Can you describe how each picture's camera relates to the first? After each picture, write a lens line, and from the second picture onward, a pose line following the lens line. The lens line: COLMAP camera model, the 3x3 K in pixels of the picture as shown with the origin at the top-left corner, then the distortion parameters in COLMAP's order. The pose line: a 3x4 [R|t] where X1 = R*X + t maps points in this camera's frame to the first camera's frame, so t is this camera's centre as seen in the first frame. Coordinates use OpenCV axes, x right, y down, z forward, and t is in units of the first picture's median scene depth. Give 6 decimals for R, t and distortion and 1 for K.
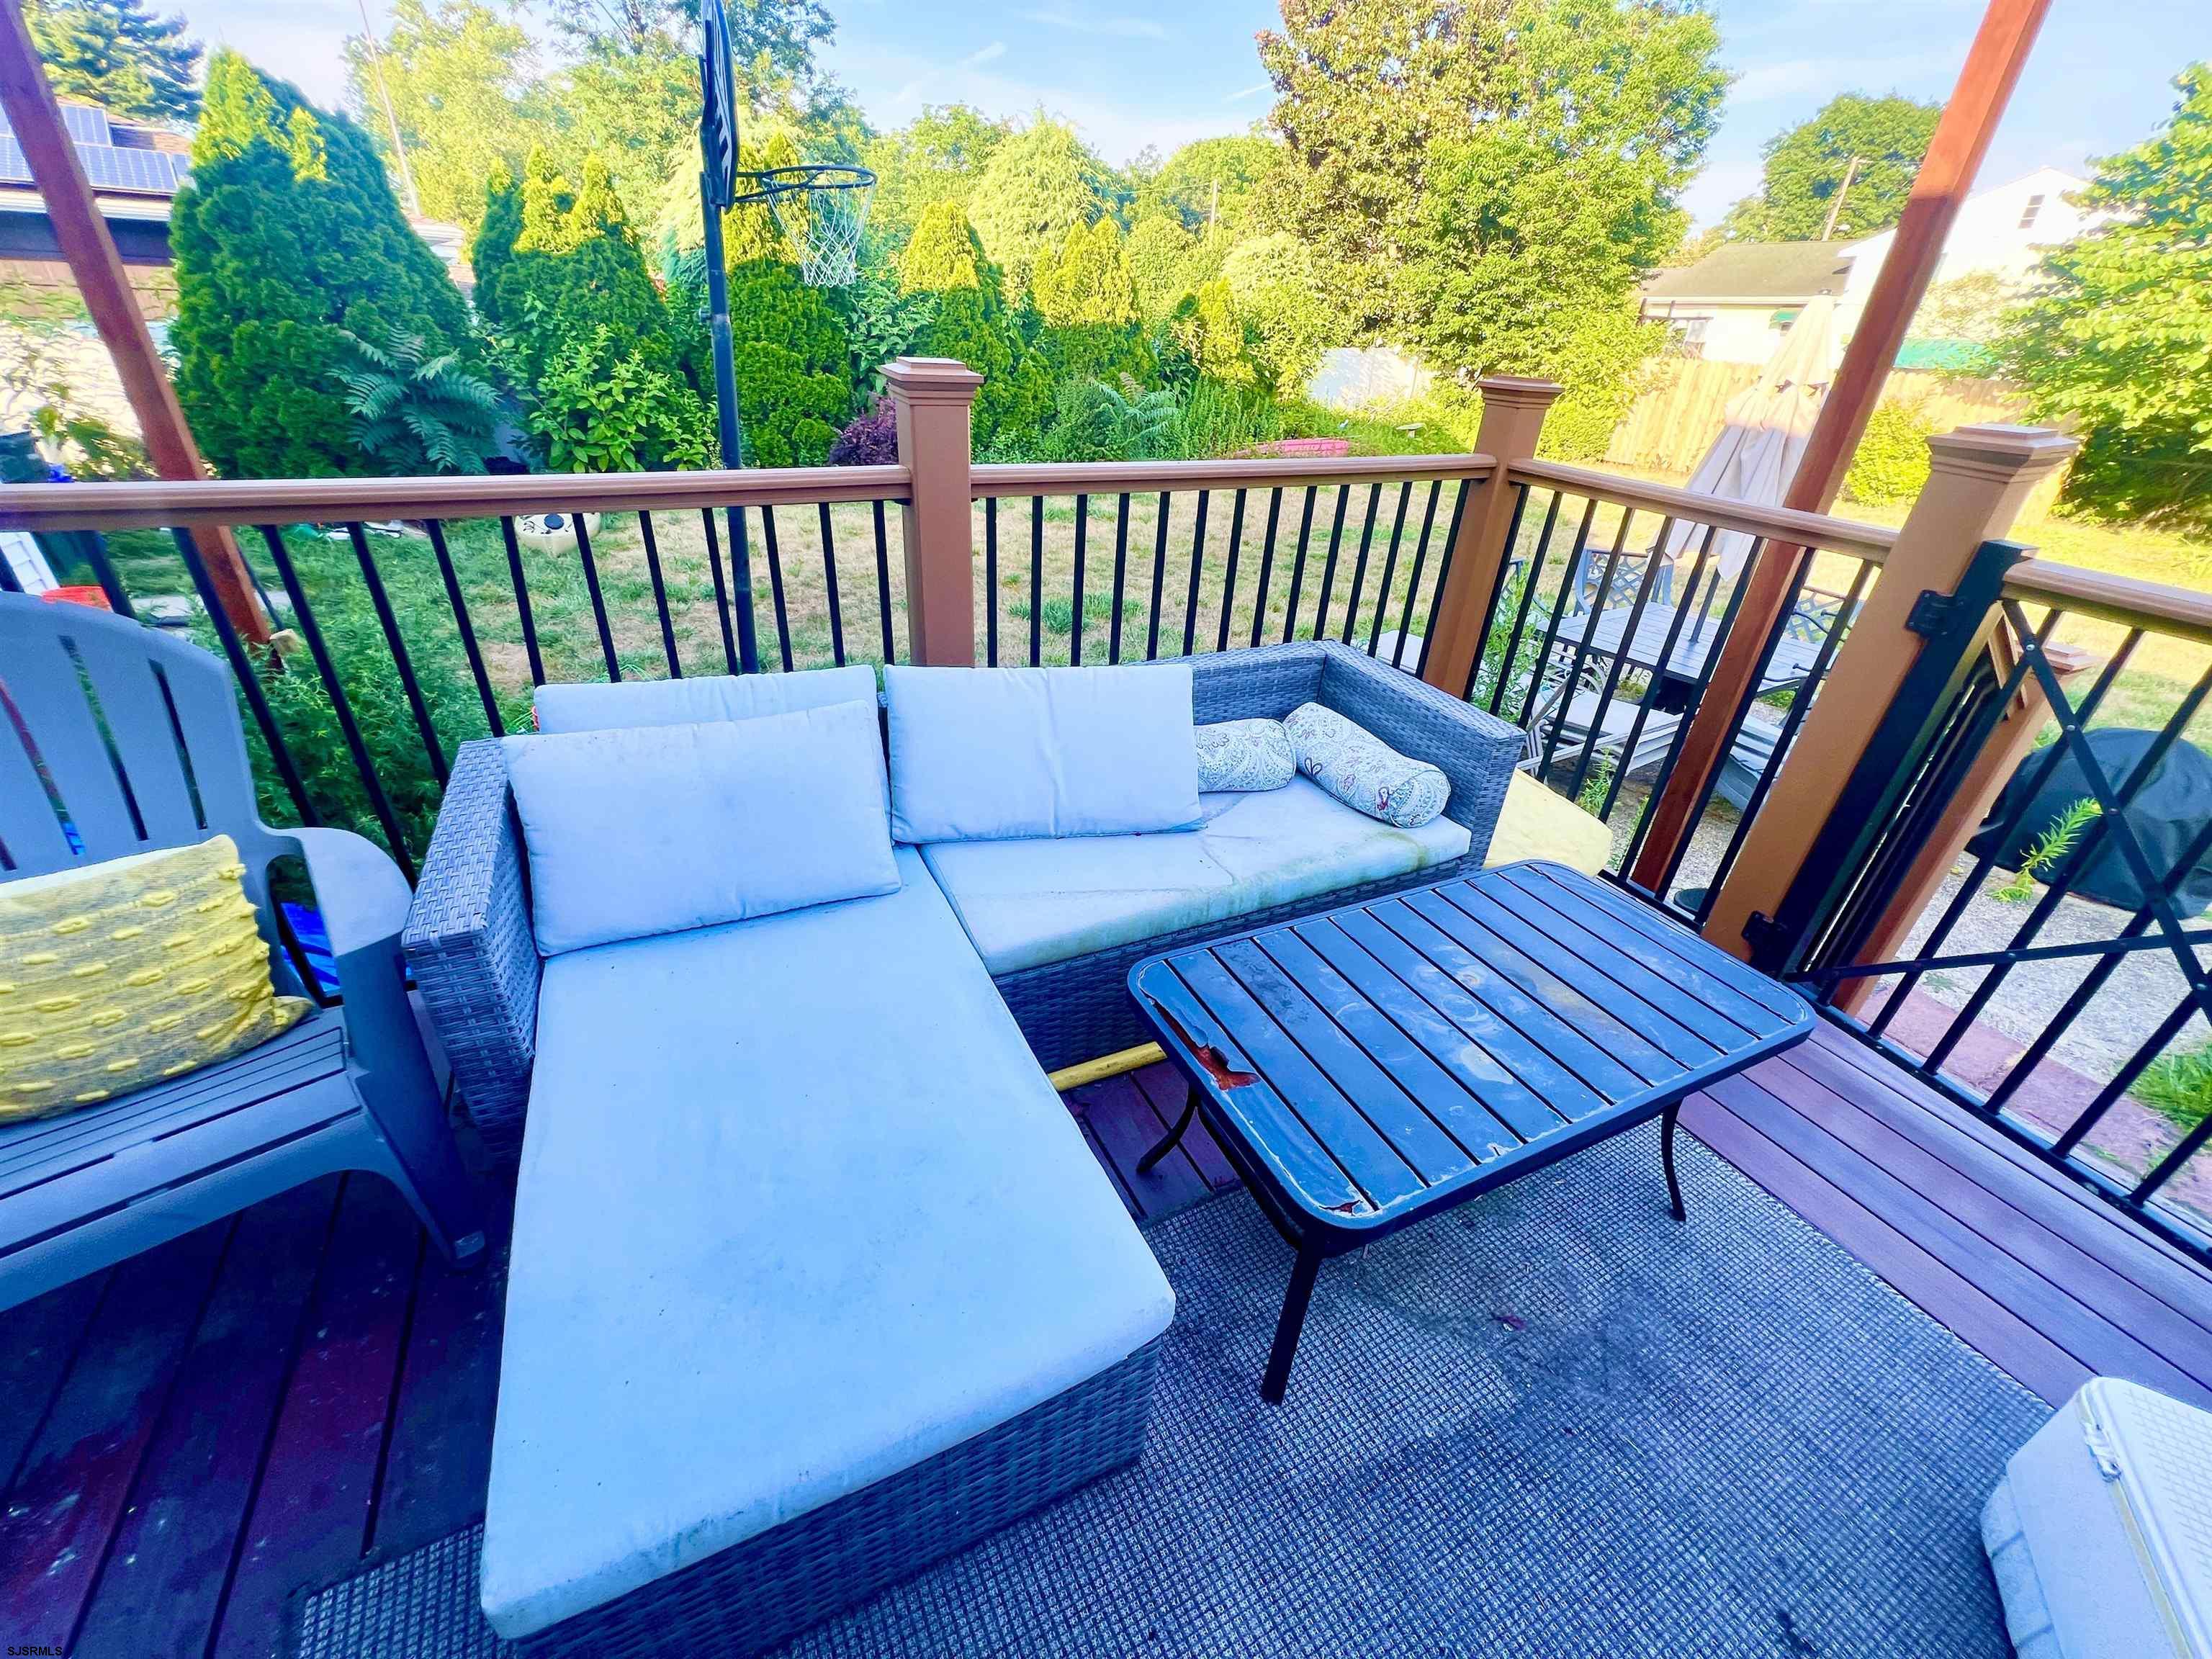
lens RADIAL K [[885.1, 0, 1103.8], [0, 885.1, 830.8], [0, 0, 1]] dist [-0.002421, 0.000554]
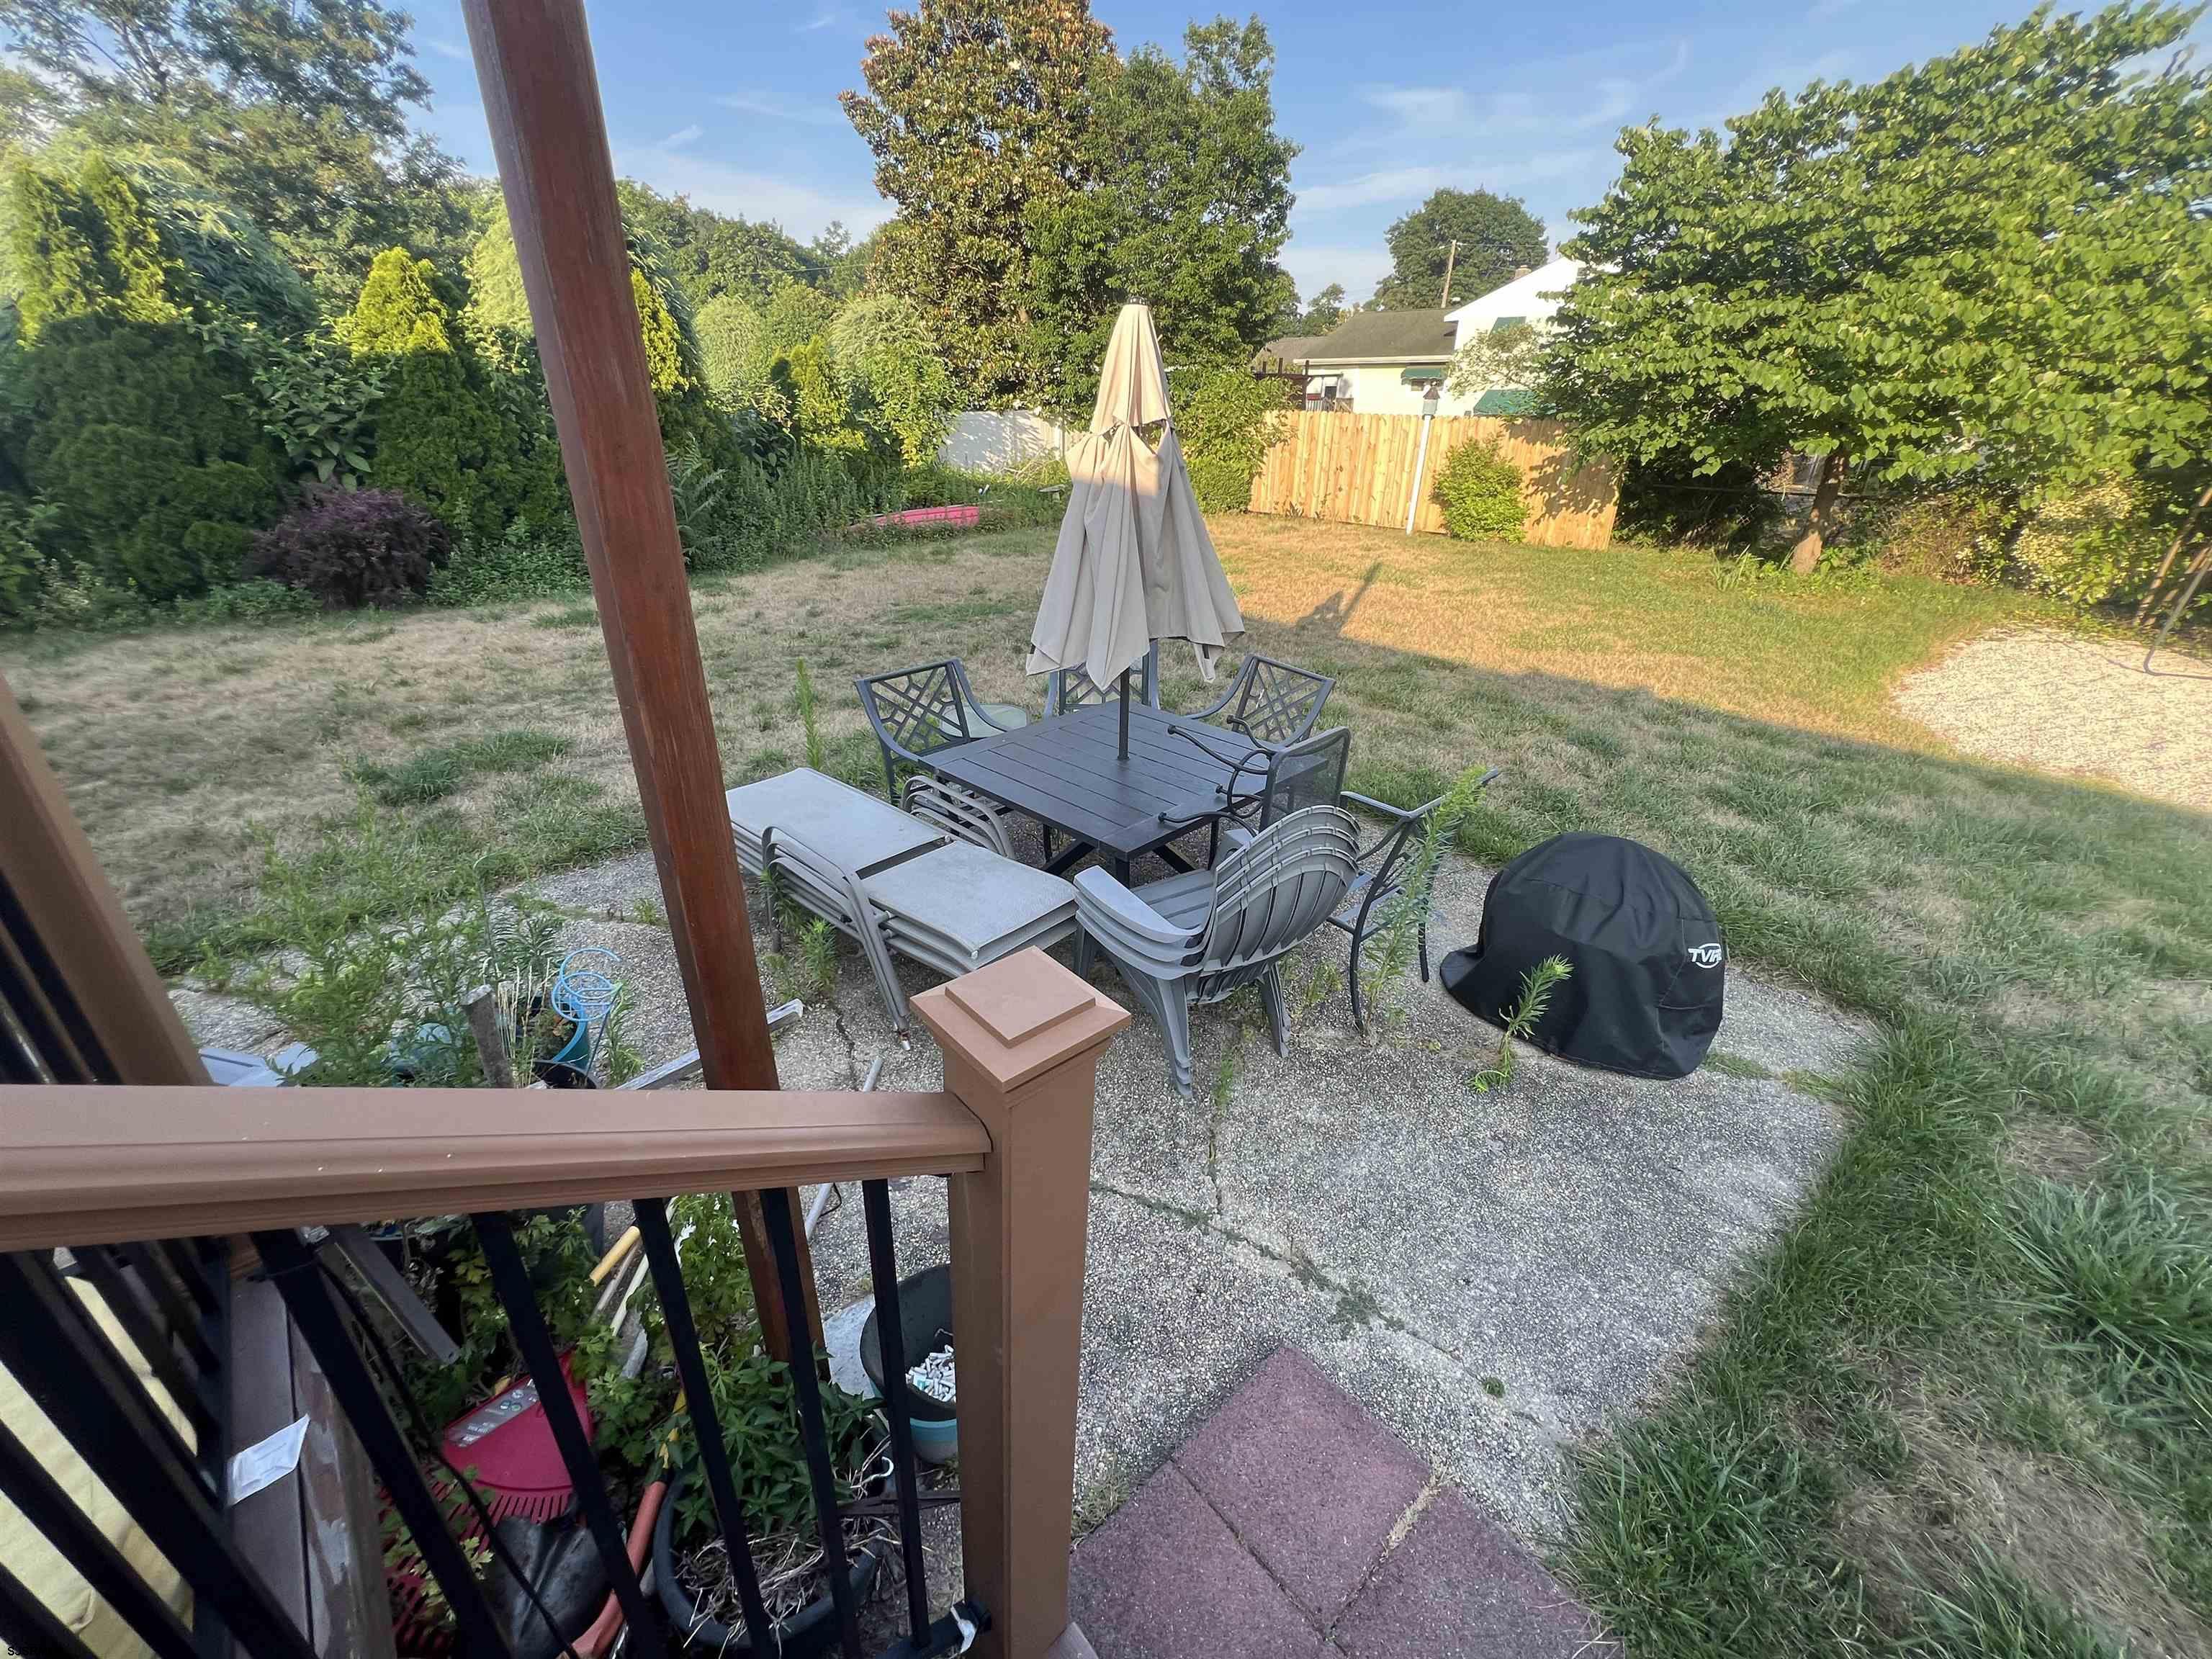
lens RADIAL K [[885.1, 0, 1106.8], [0, 885.1, 827.7], [0, 0, 1]] dist [-0.002421, 0.000554]
pose [[0.966287, -0.133628, 0.220074, 0.147119], [0.148025, 0.987708, -0.050205, -0.037270], [-0.210660, 0.081089, 0.974190, 0.084436]]
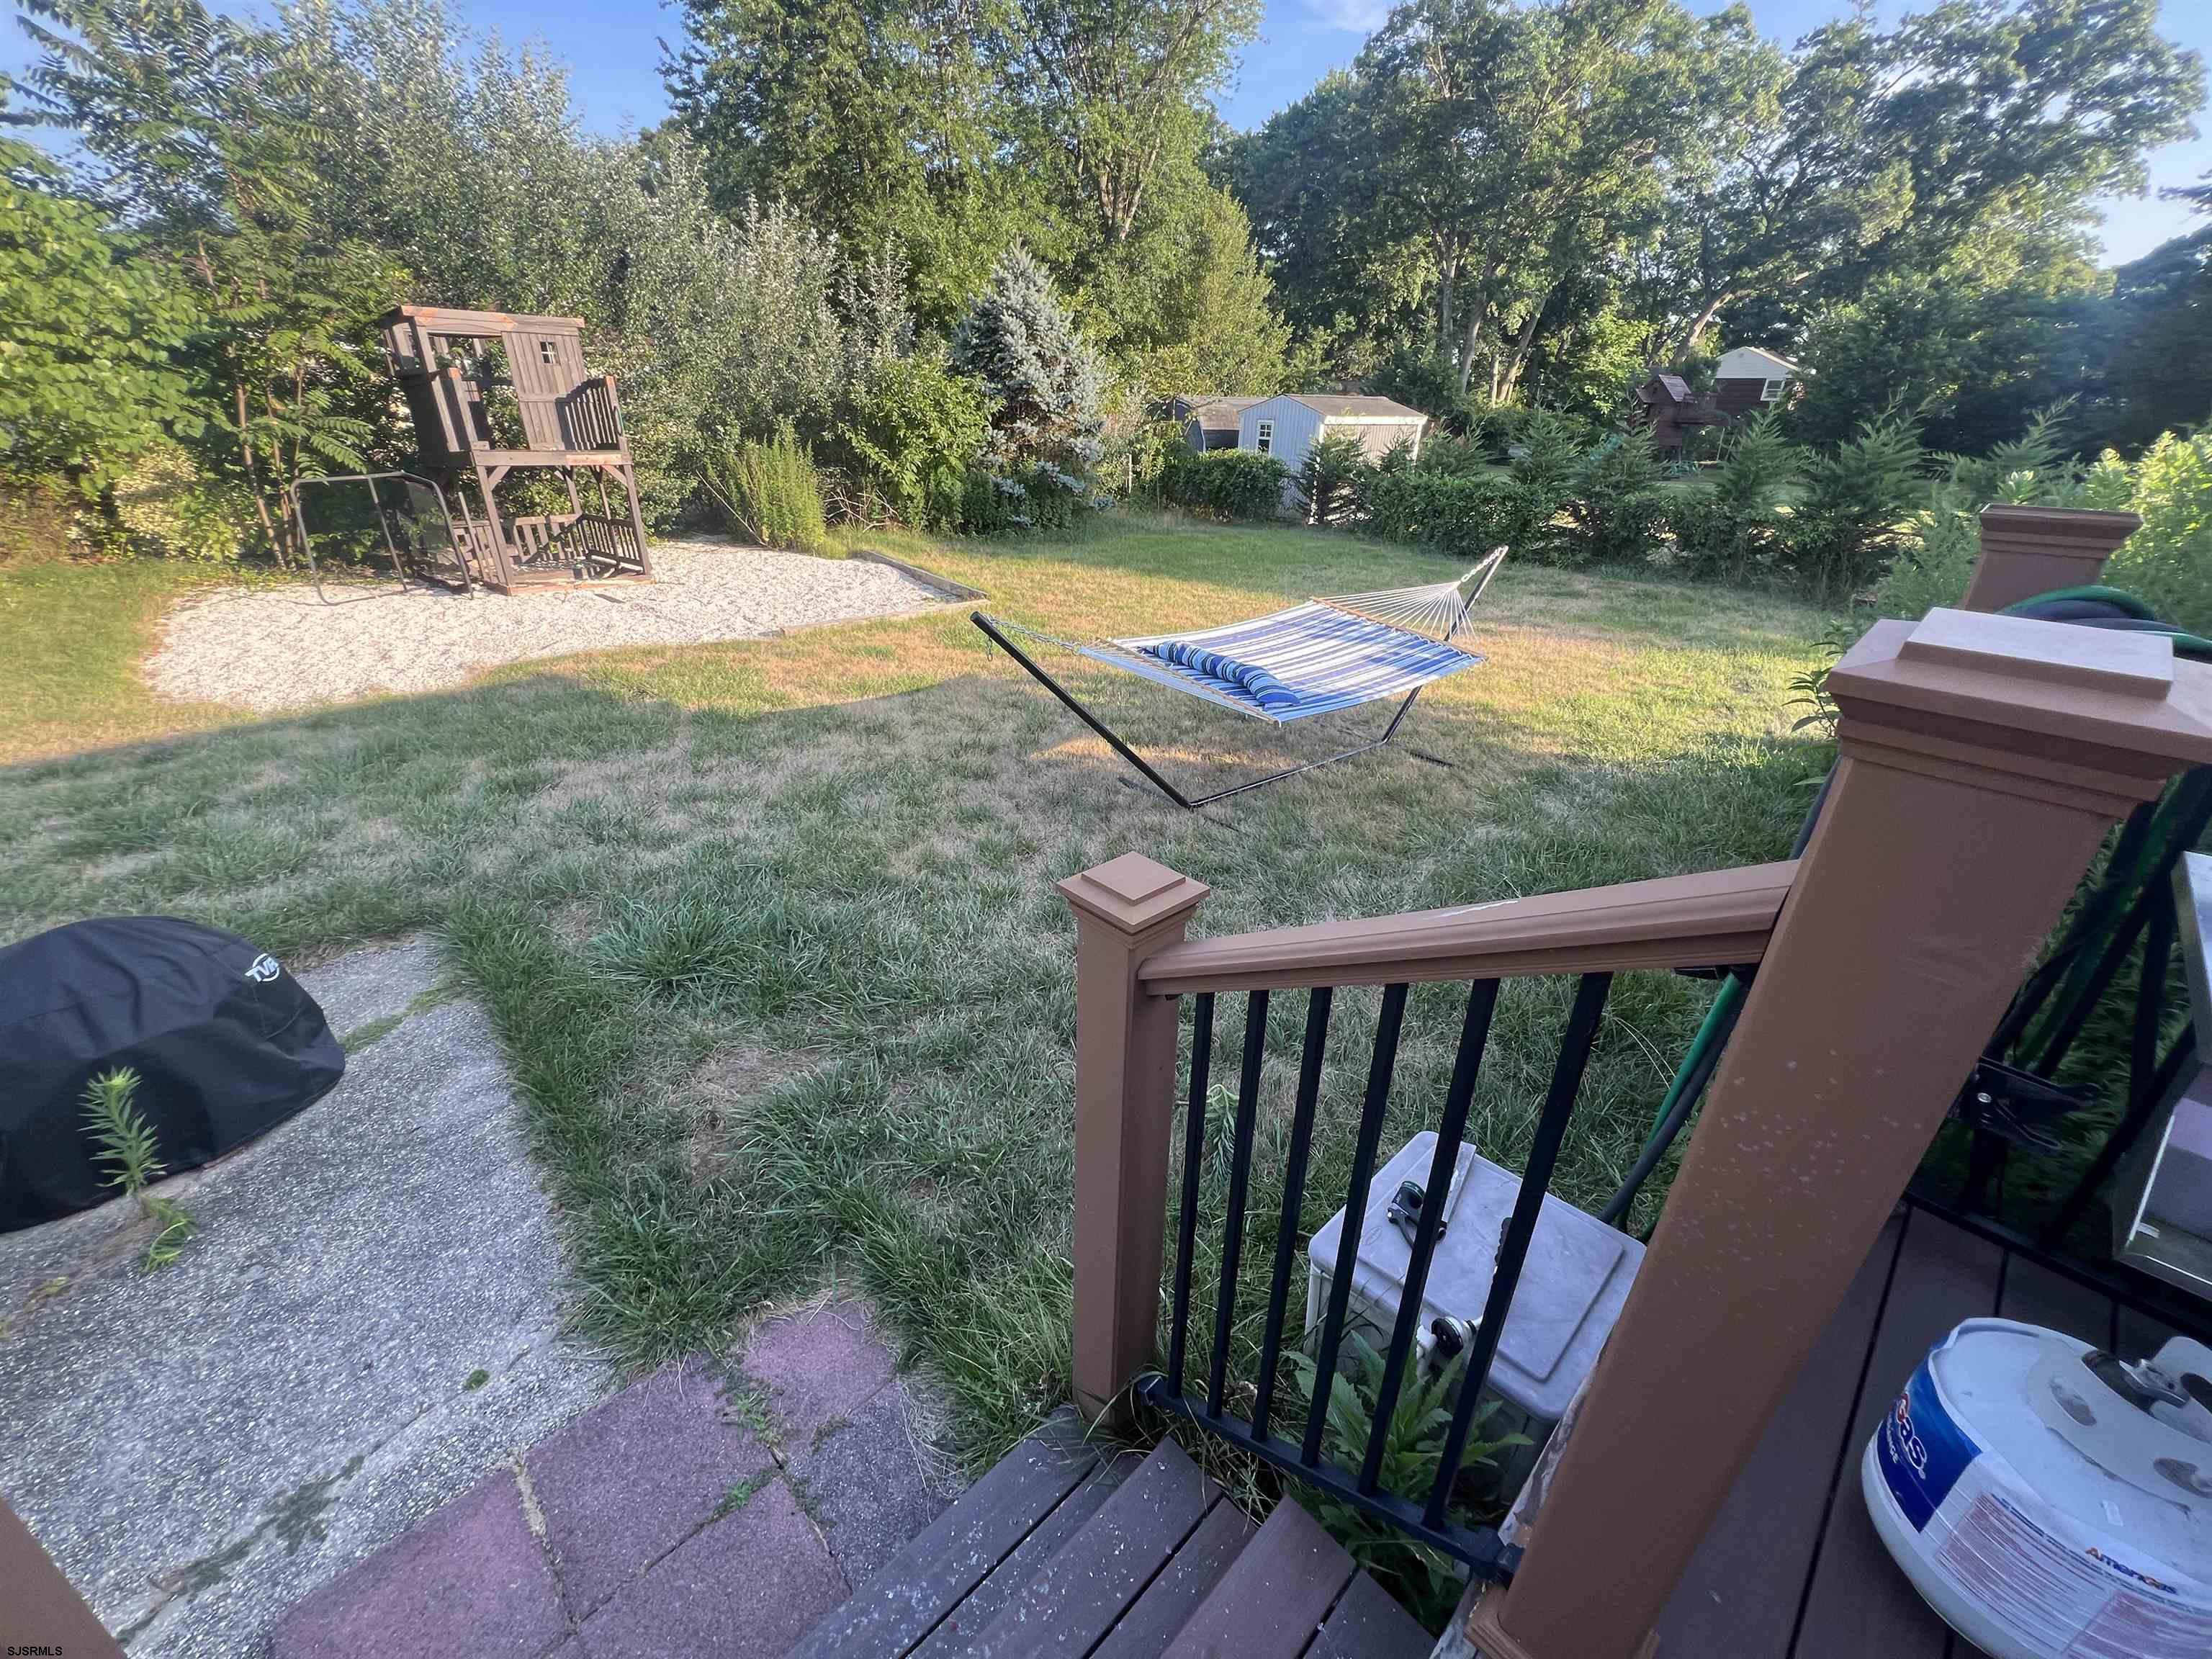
lens RADIAL K [[885.4, 0, 1098.7], [0, 885.4, 823.0], [0, 0, 1]] dist [-0.002430, 0.001688]
pose [[-0.292276, -0.448095, 0.844858, 0.119175], [0.446702, 0.717169, 0.534907, -0.042876], [-0.845596, 0.533741, -0.009447, 0.083837]]
